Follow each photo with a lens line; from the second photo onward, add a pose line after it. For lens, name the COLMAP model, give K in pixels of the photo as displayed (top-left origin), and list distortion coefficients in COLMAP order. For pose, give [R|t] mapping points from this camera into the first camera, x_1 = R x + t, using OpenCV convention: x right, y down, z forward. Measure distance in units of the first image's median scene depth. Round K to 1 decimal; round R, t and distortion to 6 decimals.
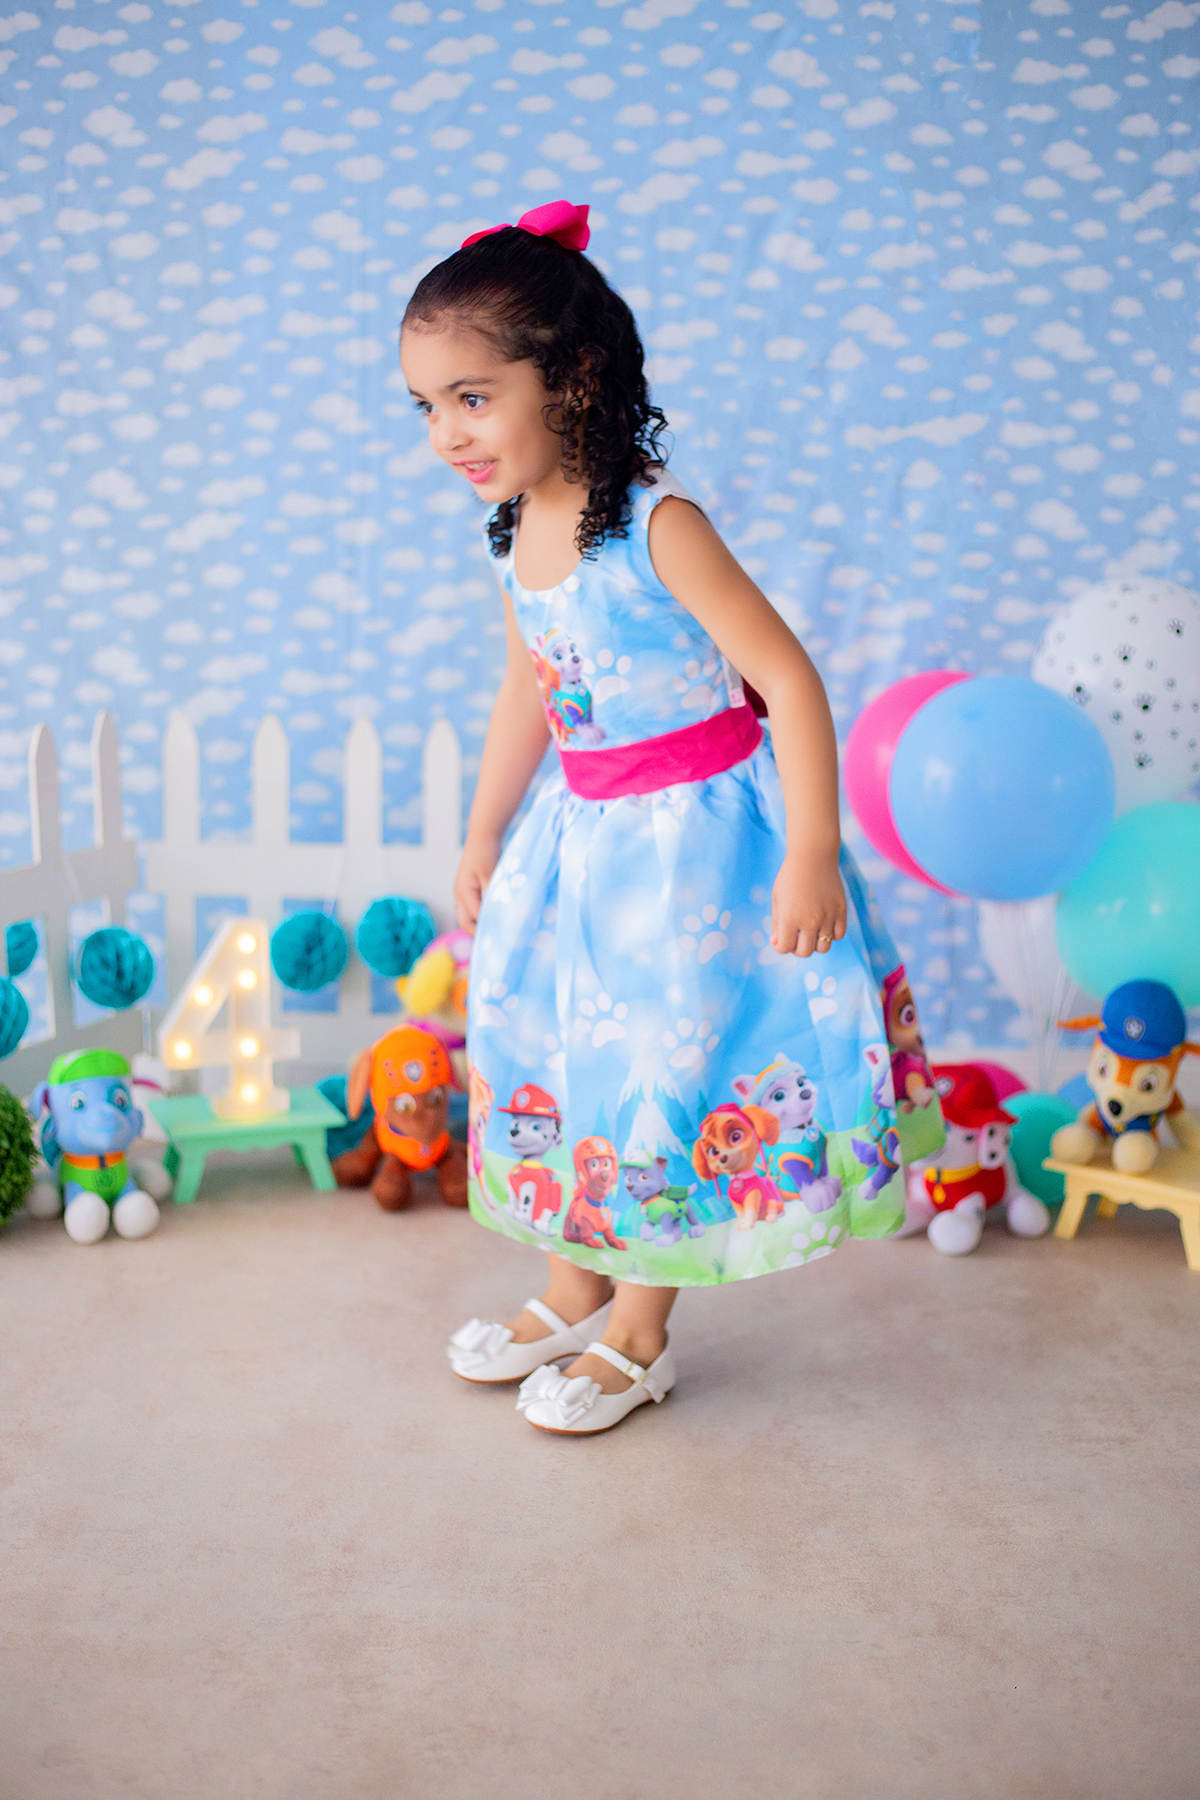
lens RADIAL K [[2684.0, 0, 600.0], [0, 2684.0, 900.0], [0, 0, 1]] dist [-0.078893, 0.011774]
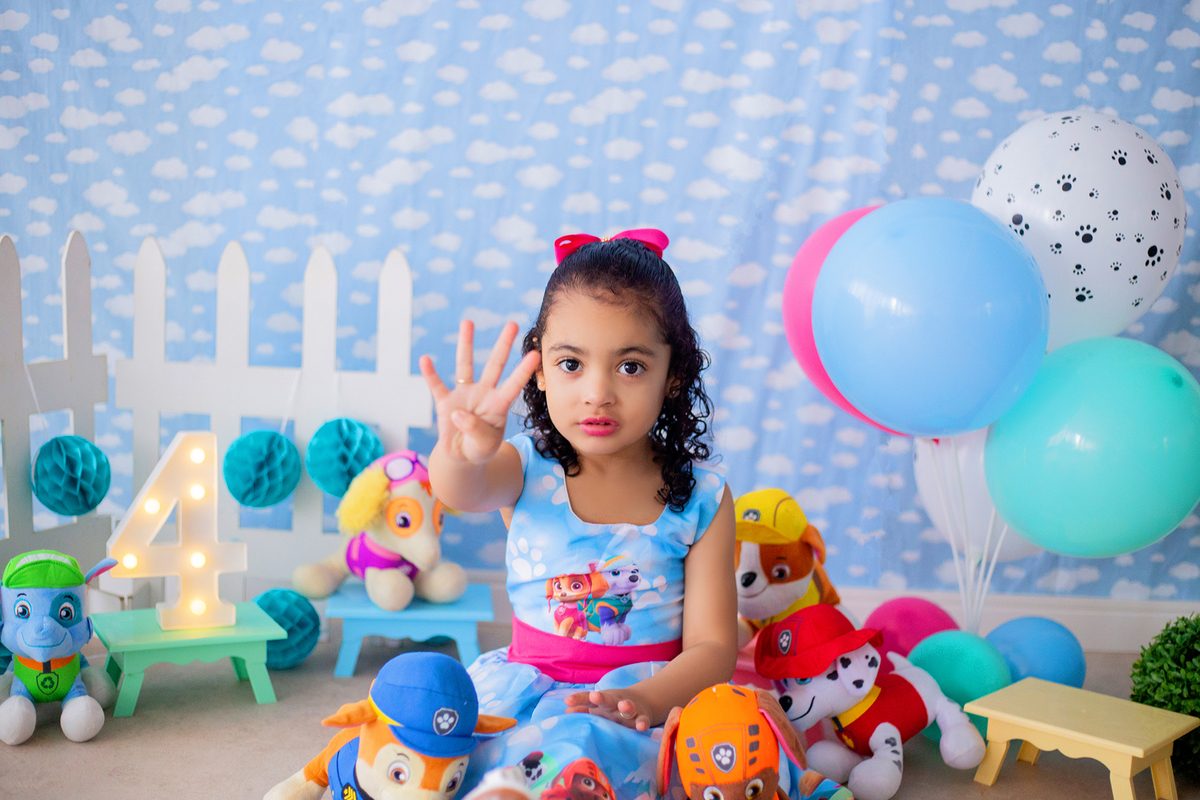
lens RADIAL K [[1771.9, 0, 580.7], [0, 1771.9, 402.6], [0, 0, 1]] dist [-0.092746, -0.105341]
pose [[0.997604, 0.033388, -0.060586, 0.055212], [-0.036633, 0.997908, -0.053263, 0.025440], [0.058681, 0.055355, 0.996741, 0.321408]]
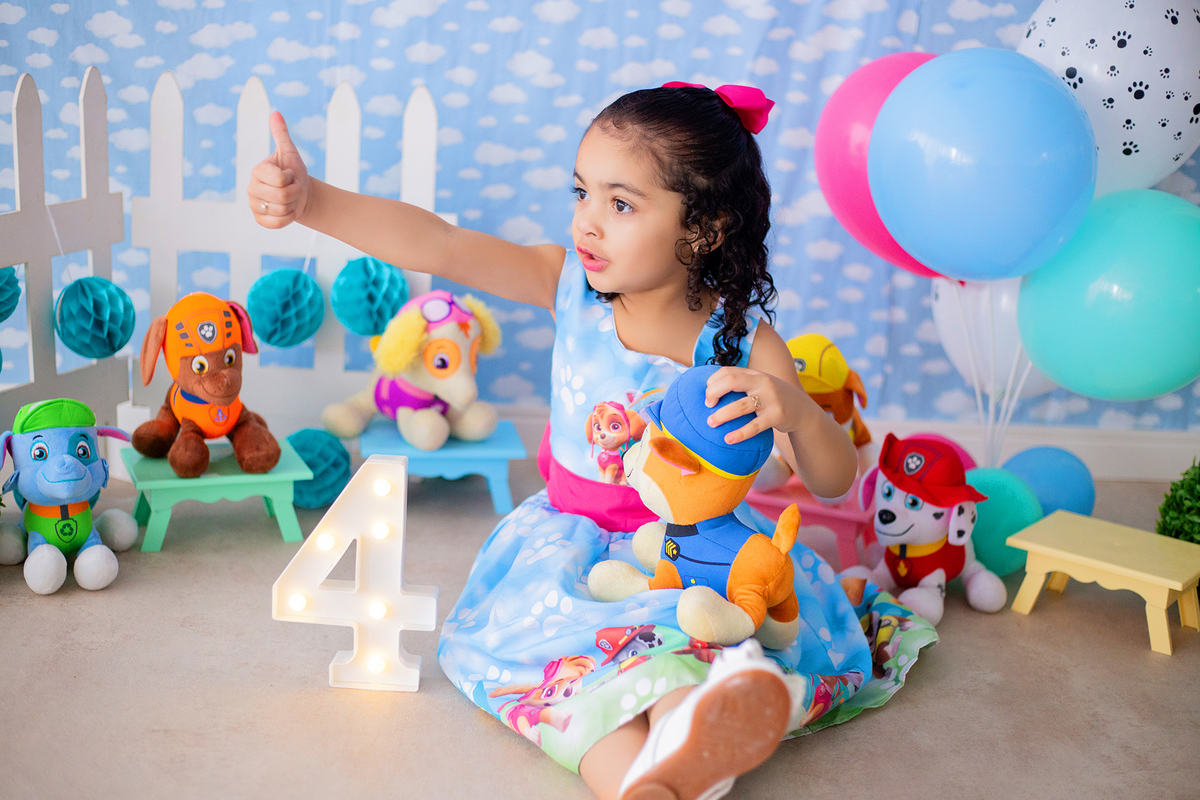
lens RADIAL K [[1771.9, 0, 580.7], [0, 1771.9, 402.6], [0, 0, 1]] dist [-0.092746, -0.105341]
pose [[0.998973, 0.031728, 0.032354, -0.015805], [-0.033659, 0.997569, 0.061016, 0.010133], [-0.030339, -0.062043, 0.997612, 0.312273]]
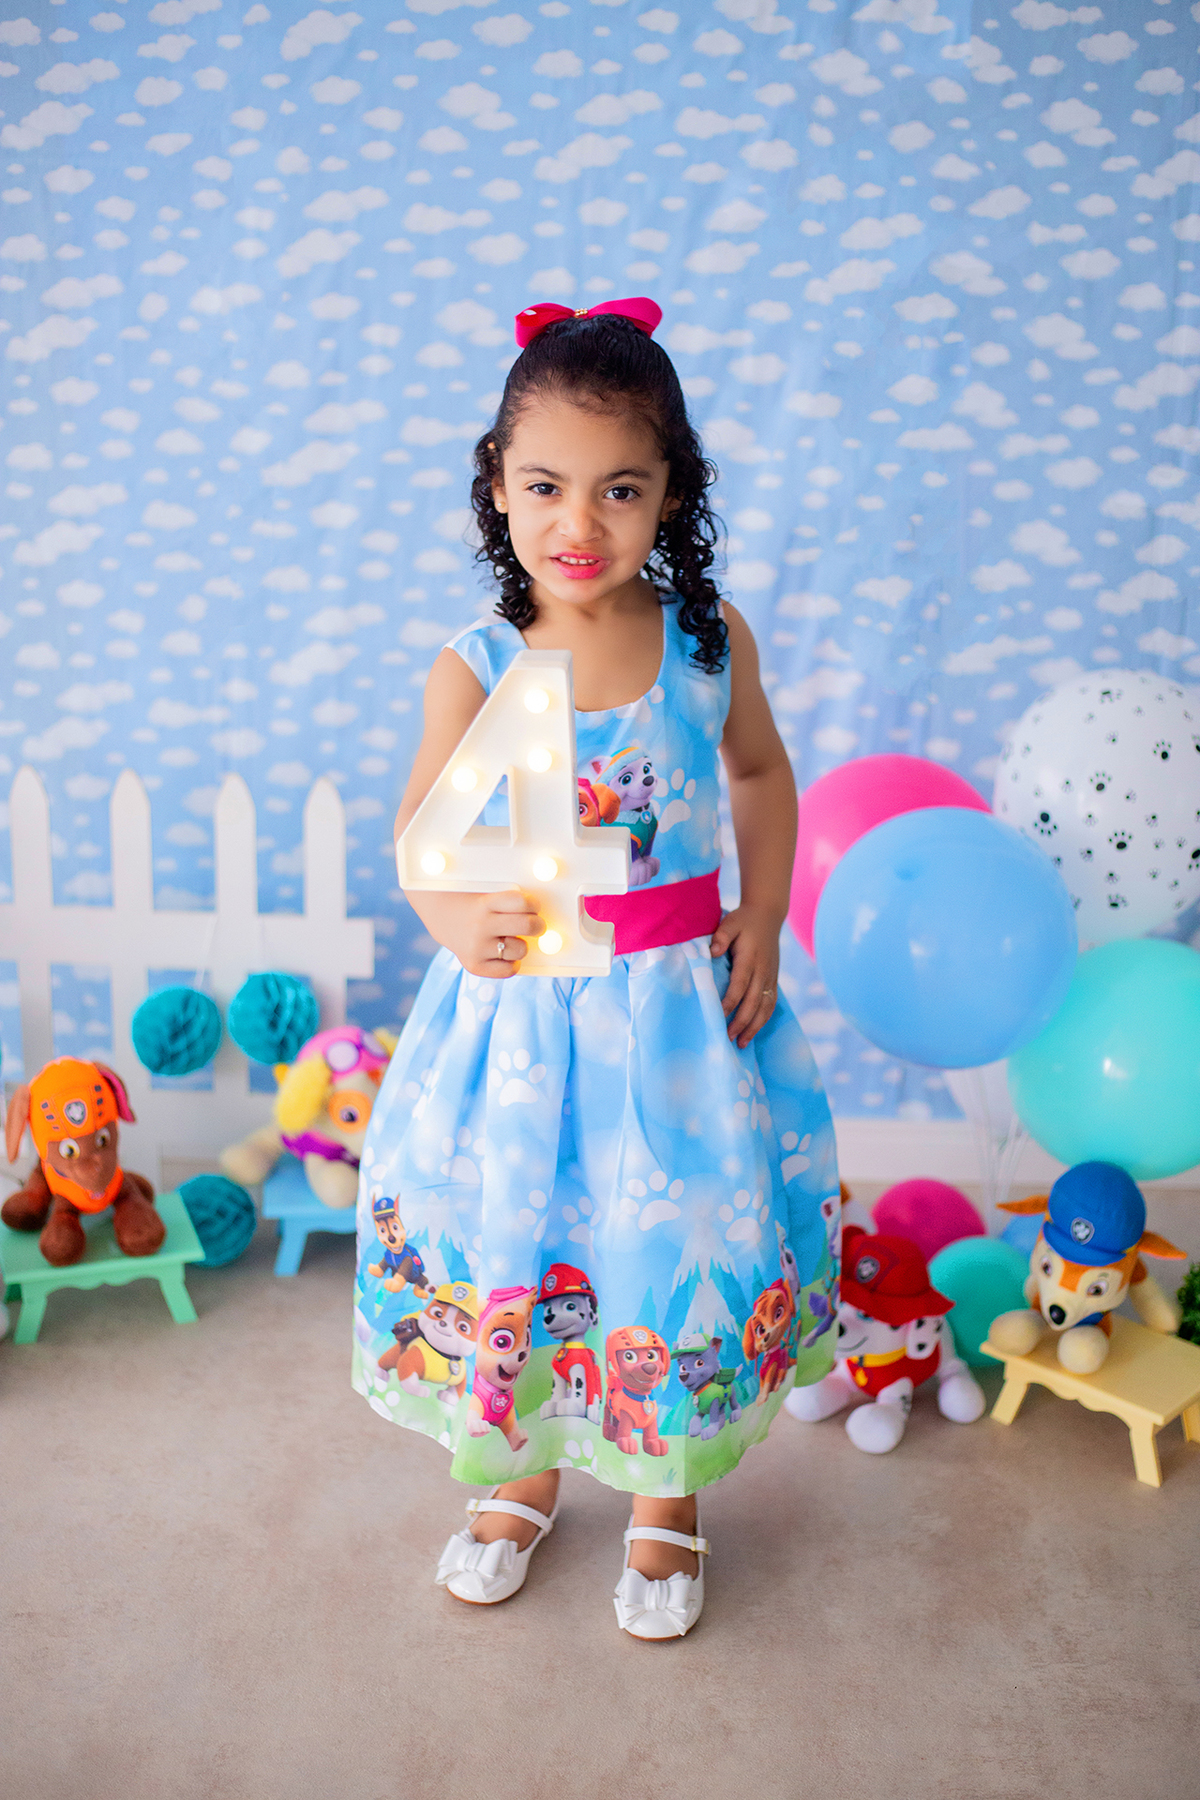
lens RADIAL K [[2657.8, 0, 600.0], [0, 2657.8, 900.0], [0, 0, 1]] dist [-0.092746, -0.105341]
pose [[0.999436, 0.020664, -0.026473, 0.054114], [-0.016088, 0.986550, 0.162667, -0.168918], [0.029479, -0.162150, 0.986326, 0.142462]]
